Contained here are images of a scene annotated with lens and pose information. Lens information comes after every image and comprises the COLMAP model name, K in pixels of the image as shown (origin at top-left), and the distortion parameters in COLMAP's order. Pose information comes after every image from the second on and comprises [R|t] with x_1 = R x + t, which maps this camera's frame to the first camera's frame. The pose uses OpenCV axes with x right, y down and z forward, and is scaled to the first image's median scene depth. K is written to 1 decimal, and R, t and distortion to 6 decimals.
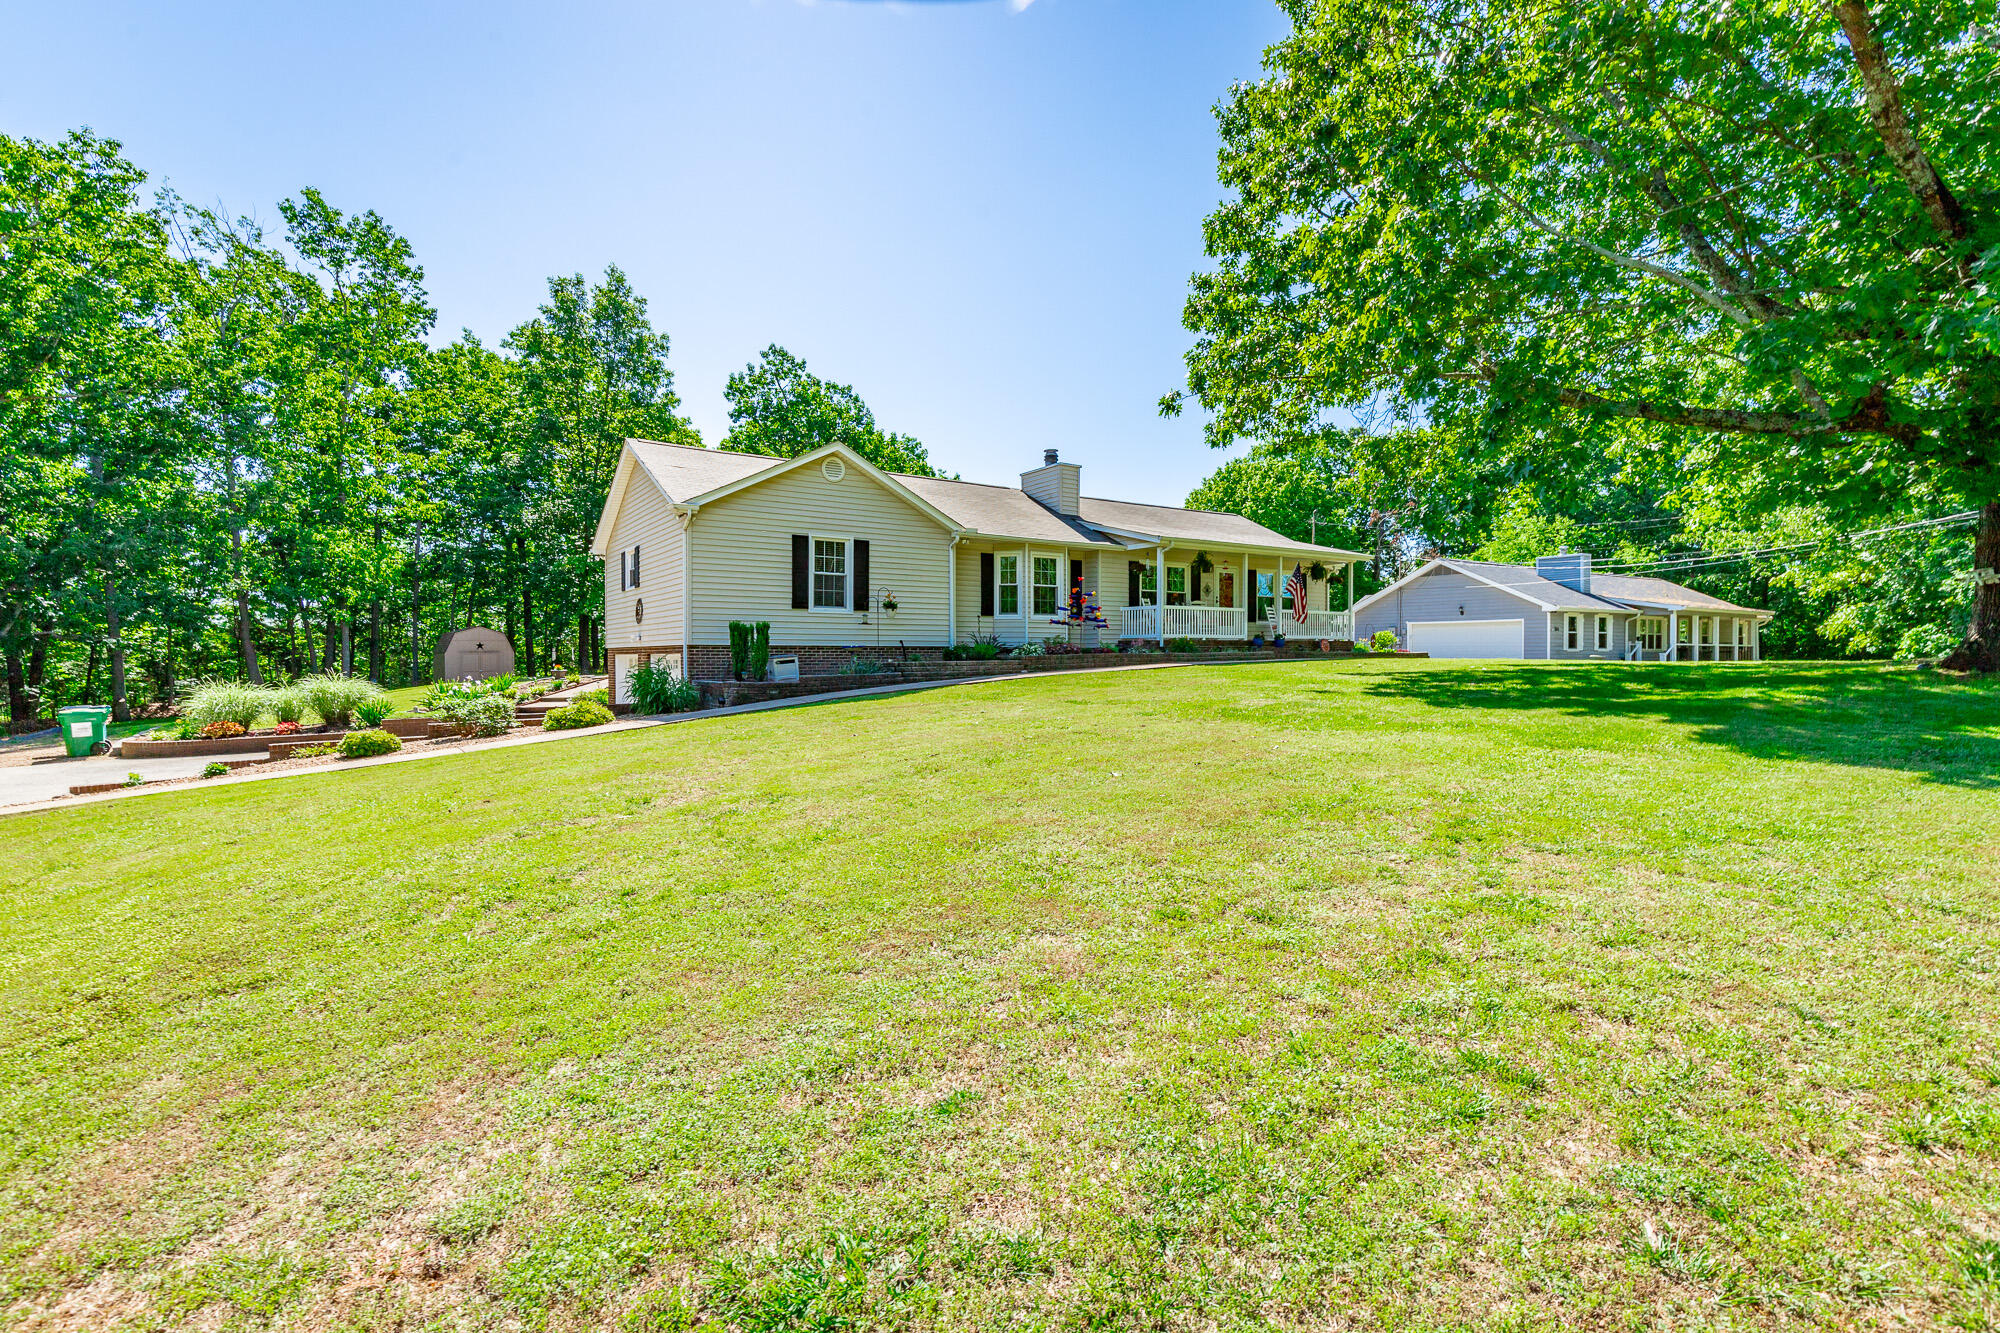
lens RADIAL K [[910.8, 0, 989.5], [0, 910.8, 655.8], [0, 0, 1]] dist [0.005675, -0.000628]
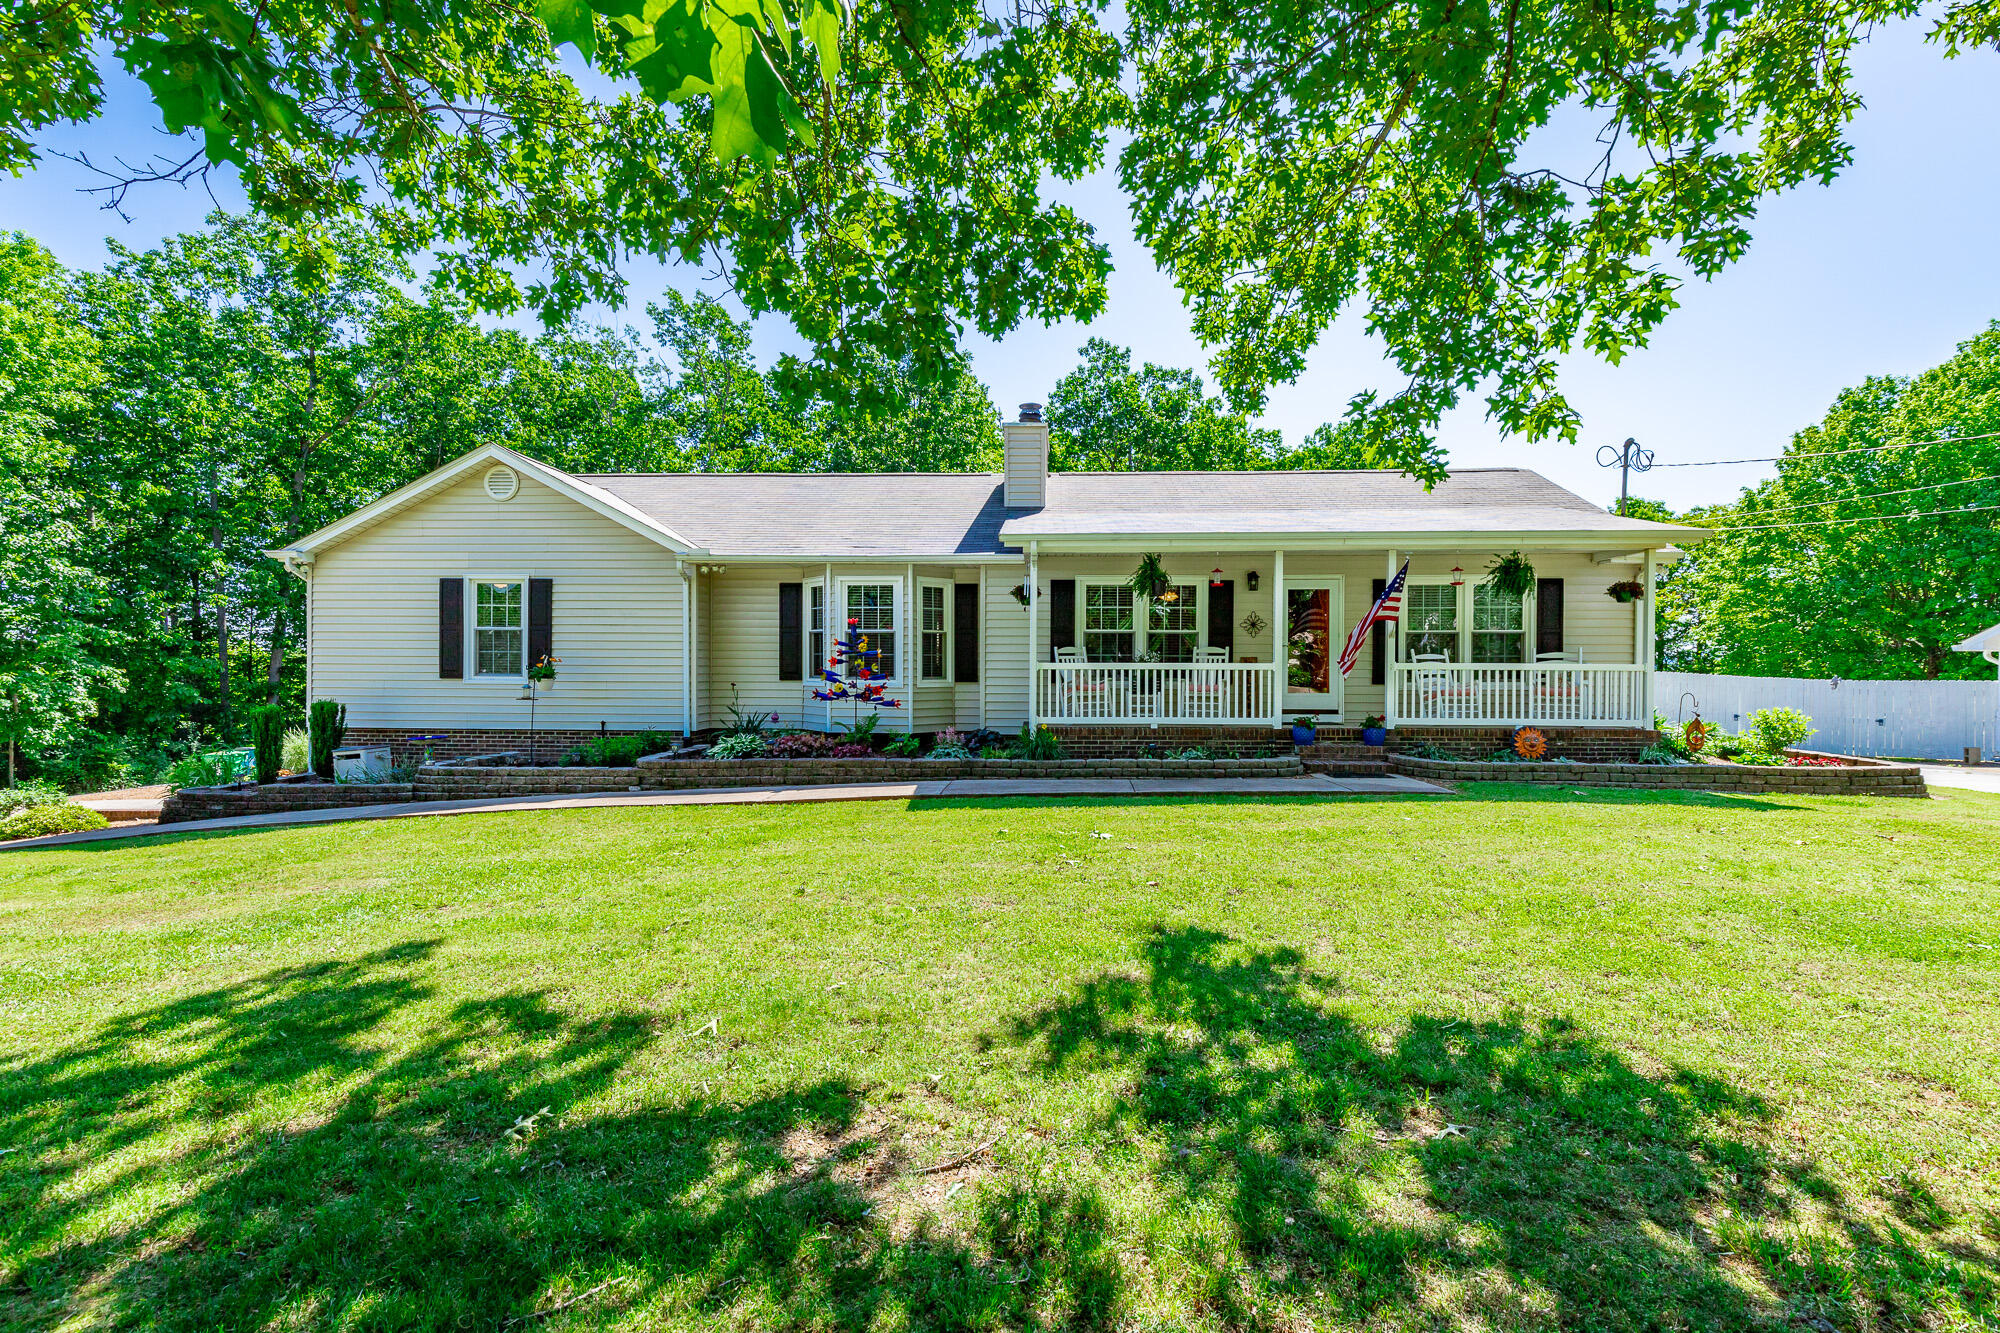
lens RADIAL K [[910.8, 0, 1010.6], [0, 910.8, 657.5], [0, 0, 1]] dist [0.005675, -0.000628]
pose [[0.798392, -0.001982, -0.602135, 0.456184], [-0.006999, 0.999896, -0.012571, -0.047588], [0.602097, 0.014251, 0.798295, 0.522592]]
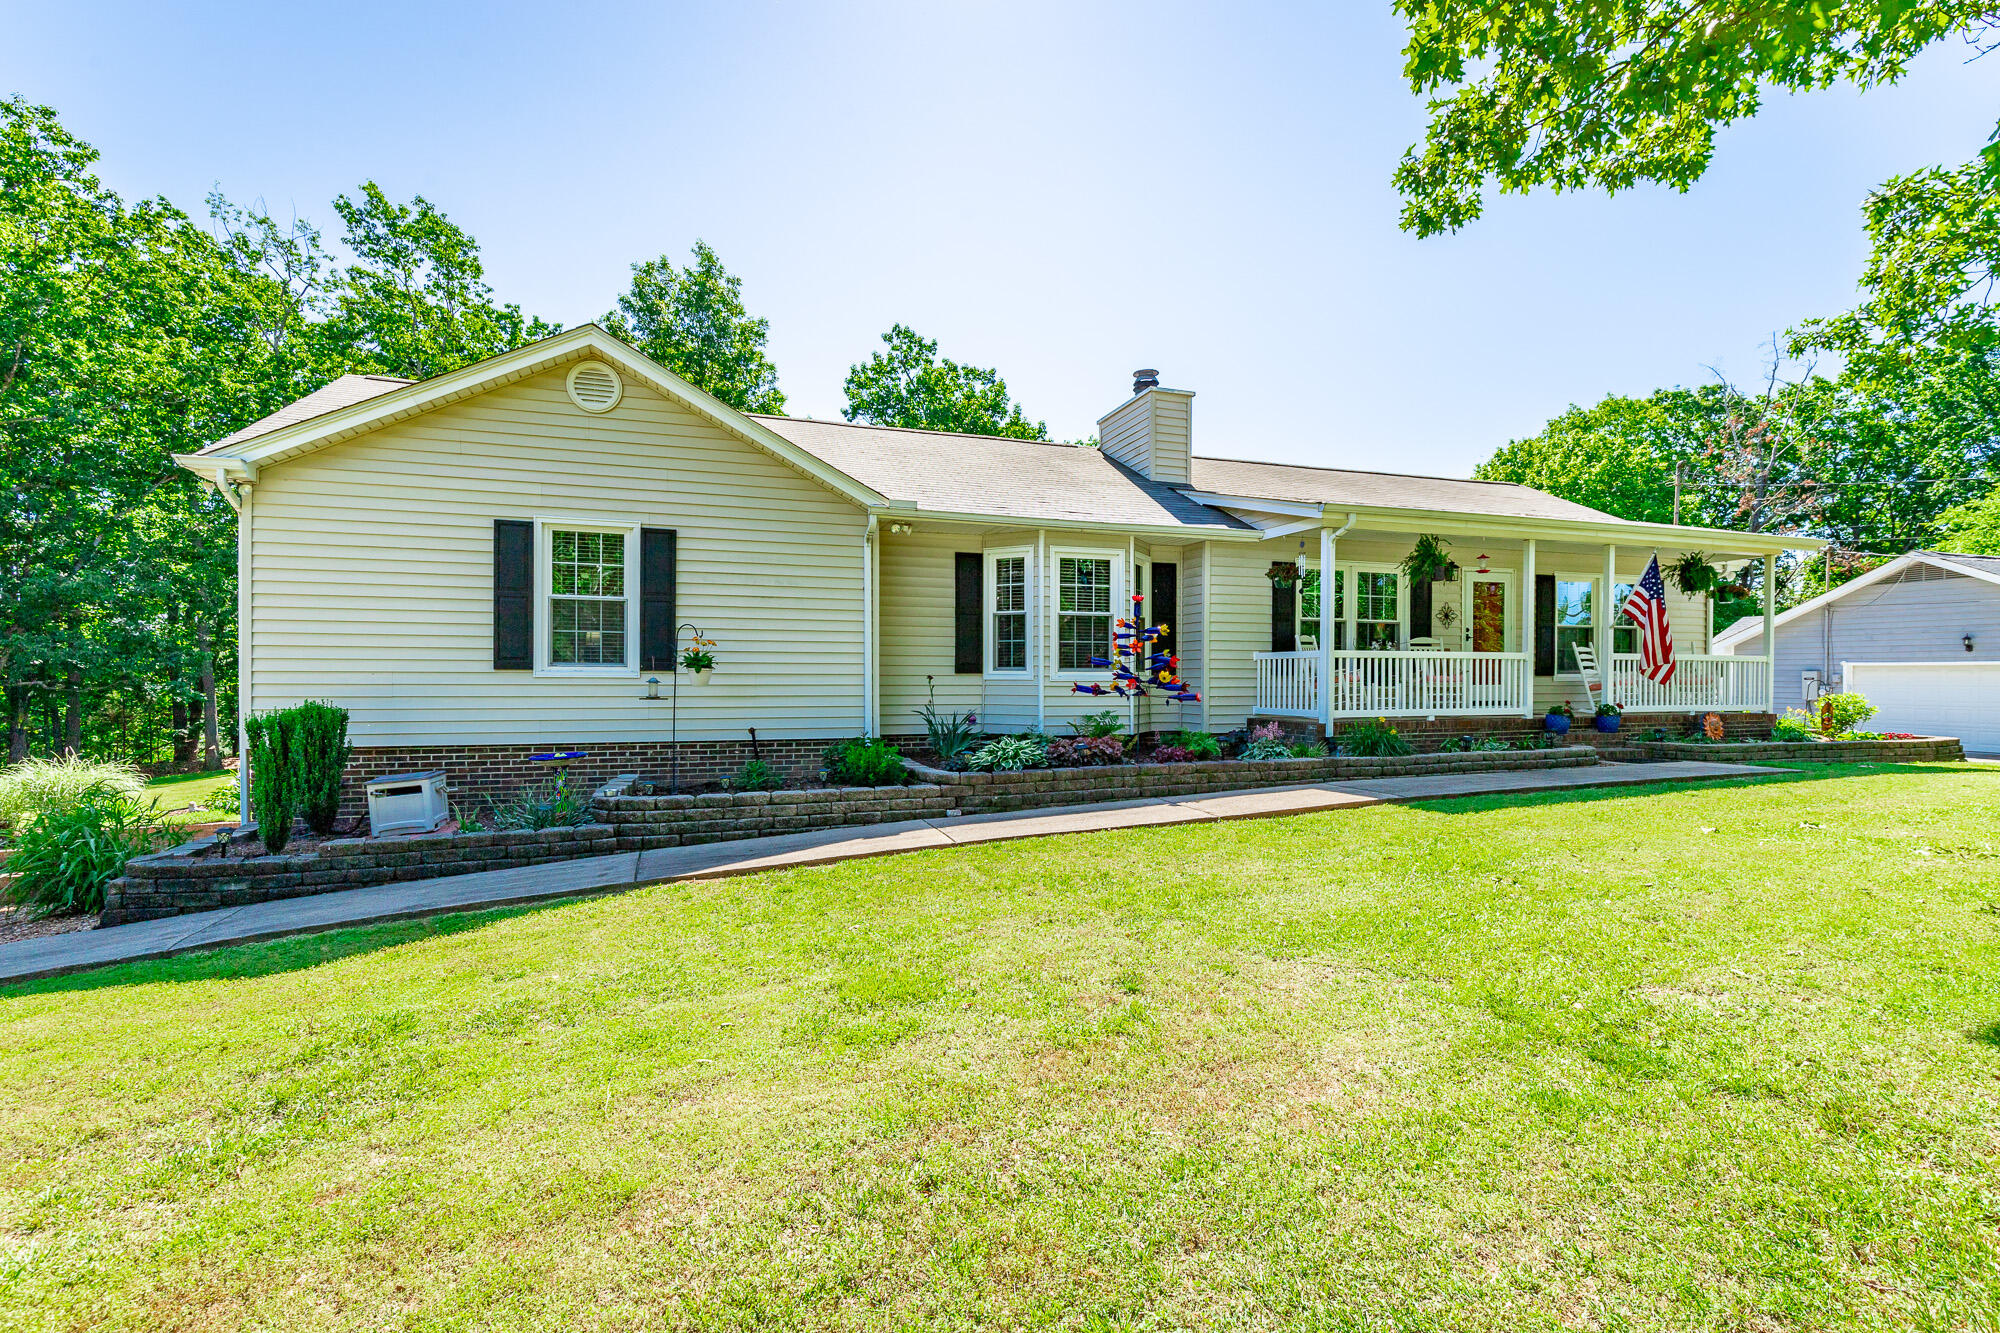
lens RADIAL K [[910.8, 0, 990.3], [0, 910.8, 681.2], [0, 0, 1]] dist [0.005675, -0.000628]
pose [[0.964087, 0.003993, -0.265558, 0.132414], [-0.004260, 0.999991, -0.000428, -0.035161], [0.265554, 0.001543, 0.964095, 0.452069]]
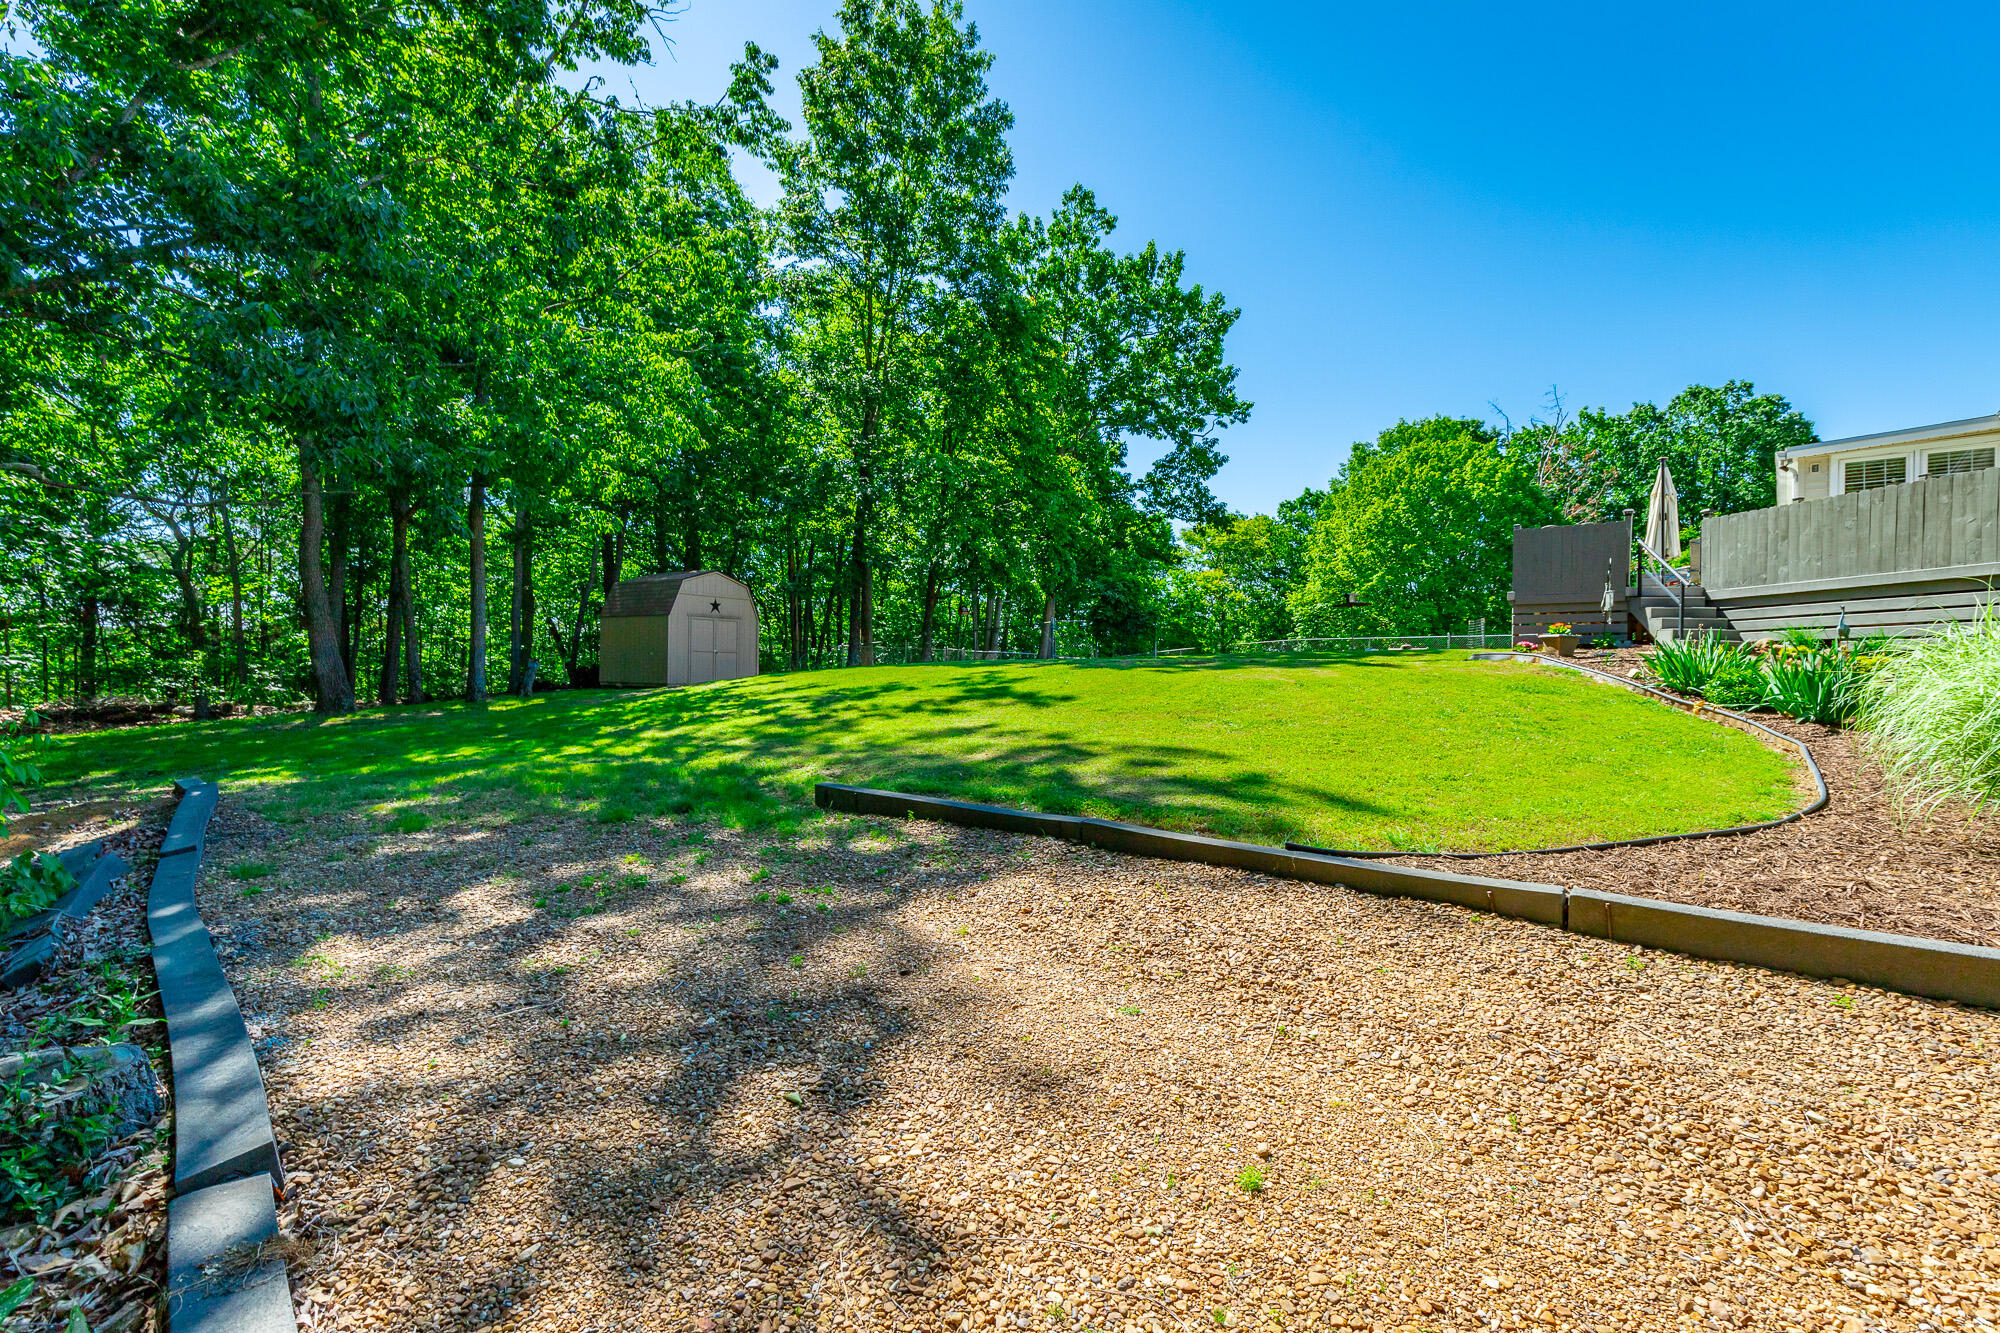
lens RADIAL K [[910.8, 0, 1005.6], [0, 910.8, 661.4], [0, 0, 1]] dist [0.005675, -0.000628]
pose [[0.962387, 0.019553, 0.270978, -0.948868], [-0.019027, 0.999809, -0.004568, 0.040756], [-0.271015, -0.000760, 0.962575, 0.722280]]
